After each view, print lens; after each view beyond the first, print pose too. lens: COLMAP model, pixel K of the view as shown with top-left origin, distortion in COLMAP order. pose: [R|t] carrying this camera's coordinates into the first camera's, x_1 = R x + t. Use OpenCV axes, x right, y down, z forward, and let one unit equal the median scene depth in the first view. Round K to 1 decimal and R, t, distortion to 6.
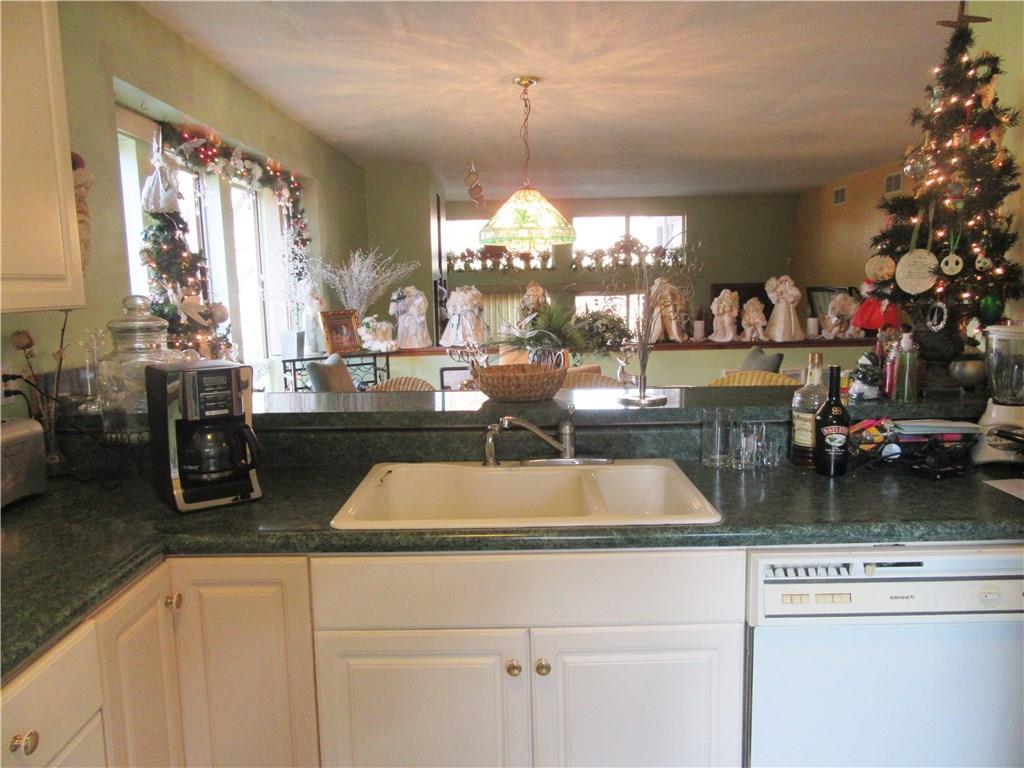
lens RADIAL K [[762.2, 0, 512.0], [0, 762.2, 384.0], [0, 0, 1]] dist [-0.001815, 0.008003]
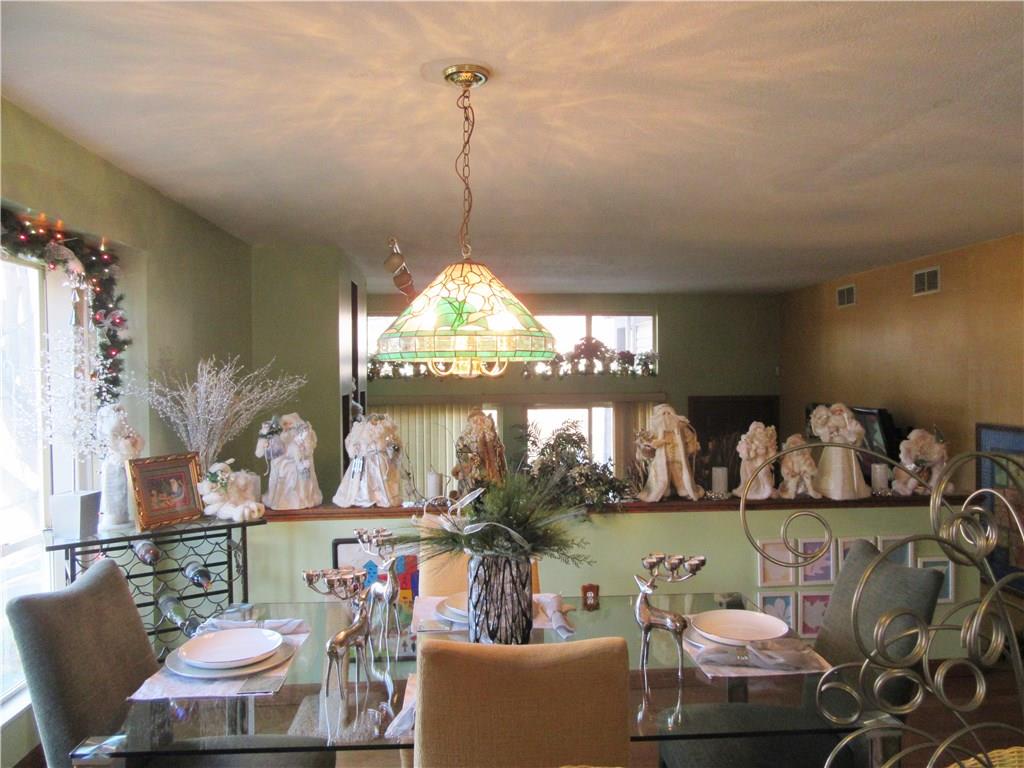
lens RADIAL K [[758.1, 0, 512.0], [0, 758.1, 384.0], [0, 0, 1]] dist [-0.010337, 0.002874]
pose [[0.997141, 0.010728, 0.074799, 0.008505], [-0.001347, 0.992237, -0.124353, -0.073053], [-0.075552, 0.123897, 0.989415, 0.335969]]
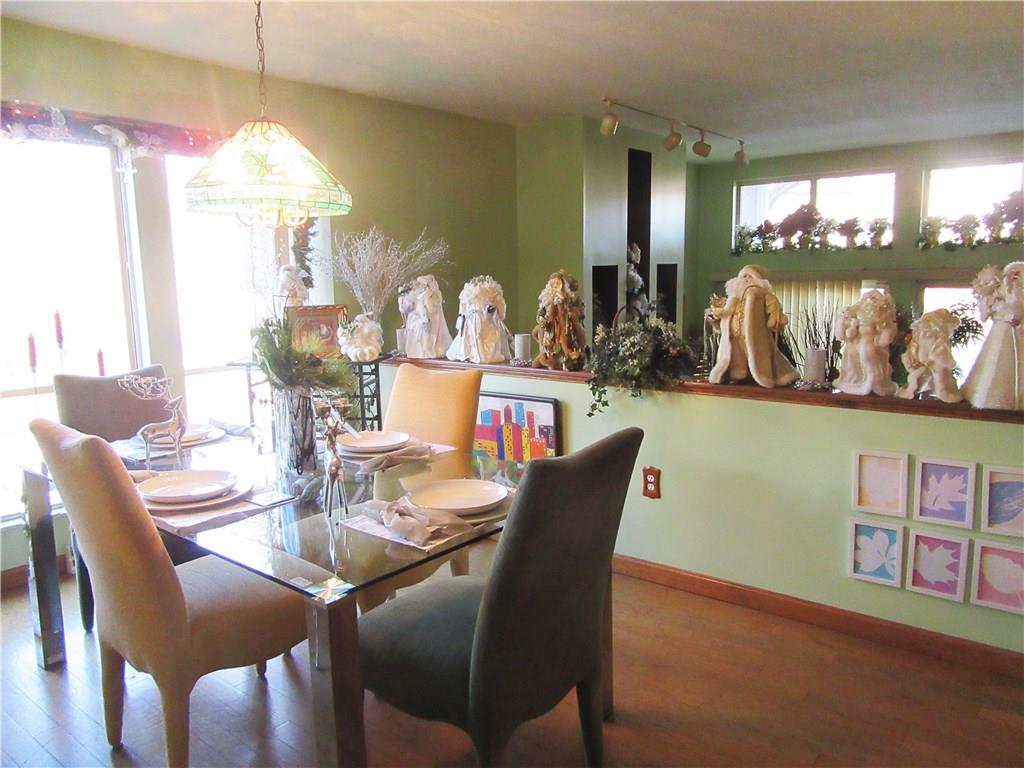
lens RADIAL K [[776.2, 0, 512.0], [0, 776.2, 384.0], [0, 0, 1]] dist [-0.007210, -0.001508]
pose [[0.785371, 0.098239, -0.611180, 0.410719], [-0.082990, 0.995123, 0.053311, -0.070422], [0.613437, 0.008853, 0.789694, 0.458743]]
